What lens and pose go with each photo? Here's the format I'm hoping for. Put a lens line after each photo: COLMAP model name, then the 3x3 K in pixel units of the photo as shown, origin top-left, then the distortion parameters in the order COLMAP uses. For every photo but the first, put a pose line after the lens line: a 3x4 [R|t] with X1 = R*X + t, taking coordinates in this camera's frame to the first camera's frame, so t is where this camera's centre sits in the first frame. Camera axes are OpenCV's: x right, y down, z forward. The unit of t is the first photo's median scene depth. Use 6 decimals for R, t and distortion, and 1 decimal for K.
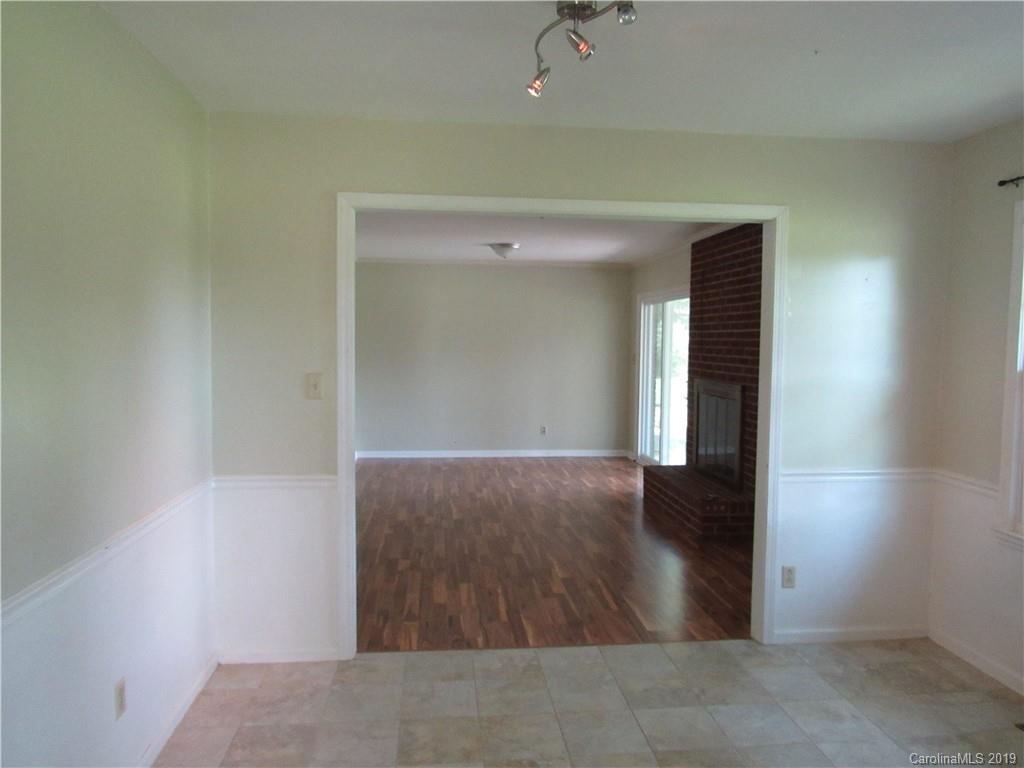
lens RADIAL K [[735.4, 0, 516.9], [0, 735.4, 384.4], [0, 0, 1]] dist [-0.022731, 0.005057]
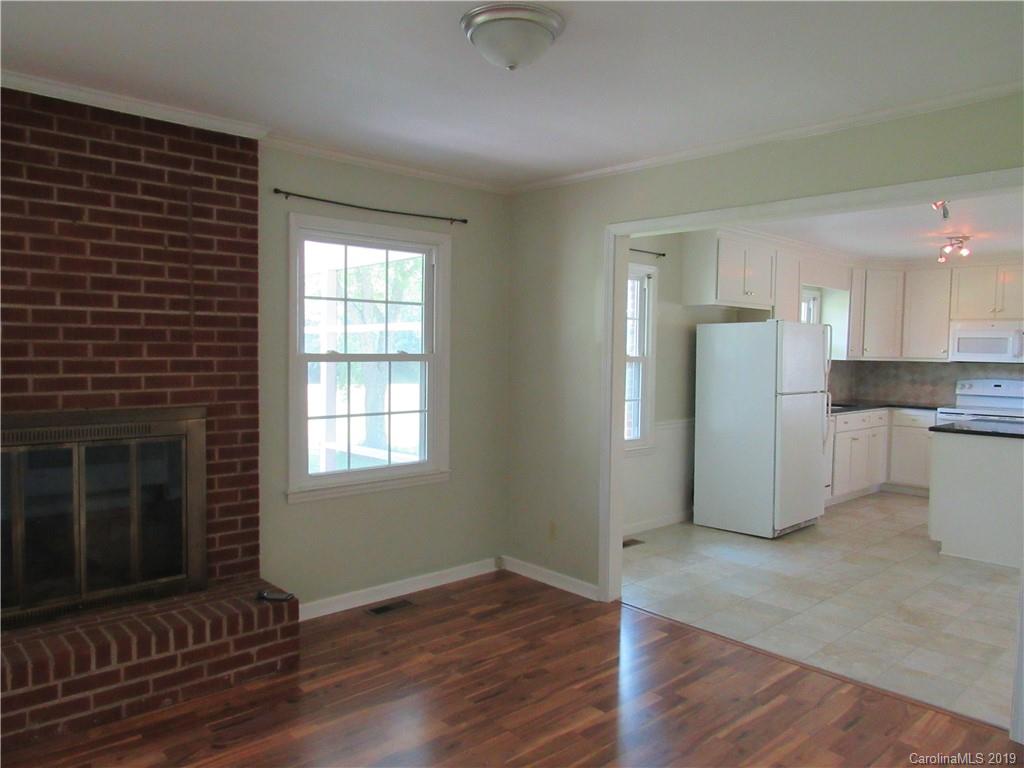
lens RADIAL K [[735.4, 0, 516.9], [0, 735.4, 384.4], [0, 0, 1]] dist [-0.022731, 0.005057]
pose [[-0.599130, -0.057160, 0.798609, -0.555957], [0.027738, 0.995368, 0.092052, -0.112851], [-0.800171, 0.077303, -0.594769, 2.058379]]
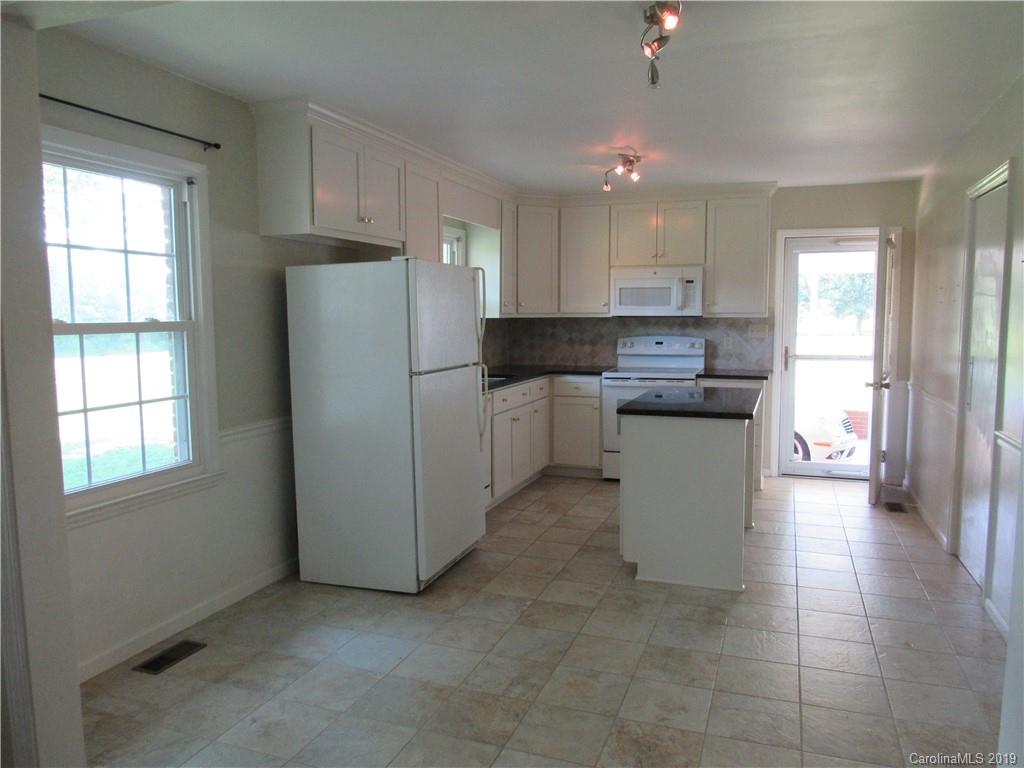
lens RADIAL K [[735.4, 0, 516.9], [0, 735.4, 384.4], [0, 0, 1]] dist [-0.022731, 0.005057]
pose [[-0.895174, -0.048616, 0.443057, -0.174590], [0.024066, 0.987311, 0.156961, -0.069041], [-0.445066, 0.151171, -0.882646, 1.447977]]
